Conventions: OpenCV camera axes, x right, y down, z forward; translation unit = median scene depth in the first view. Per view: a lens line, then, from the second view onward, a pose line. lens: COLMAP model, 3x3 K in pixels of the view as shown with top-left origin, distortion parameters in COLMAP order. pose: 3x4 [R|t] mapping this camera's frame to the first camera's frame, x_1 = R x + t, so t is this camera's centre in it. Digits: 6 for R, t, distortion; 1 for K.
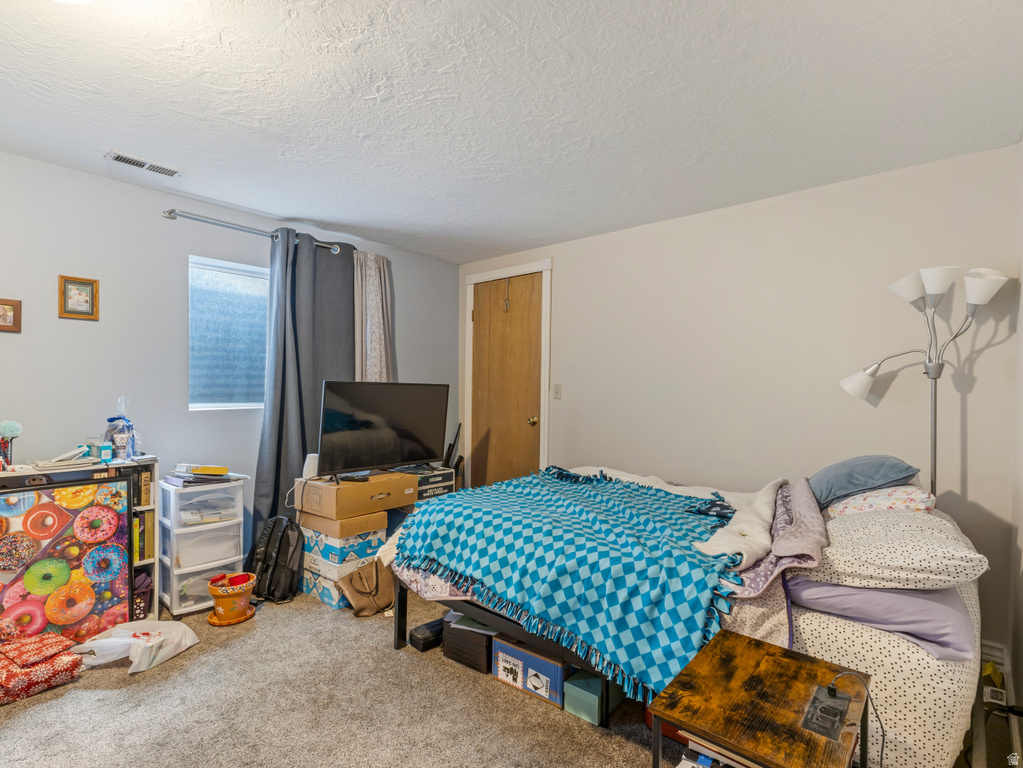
lens RADIAL K [[509.0, 0, 512.8], [0, 509.0, 386.2], [0, 0, 1]] dist [0.015669, 0.000704]
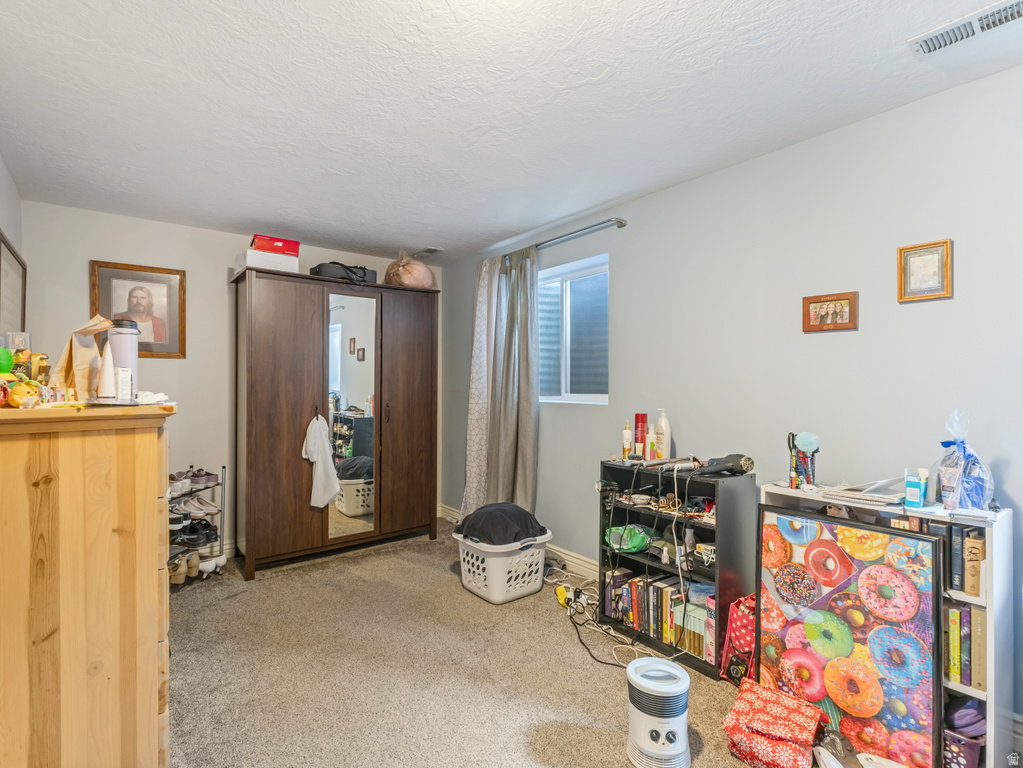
lens RADIAL K [[509.0, 0, 510.9], [0, 509.0, 383.8], [0, 0, 1]] dist [0.015669, 0.000704]
pose [[-0.149200, -0.014996, -0.988693, -0.044444], [-0.001971, 0.999888, -0.014868, -0.001703], [0.988805, -0.000269, -0.149213, 0.601921]]
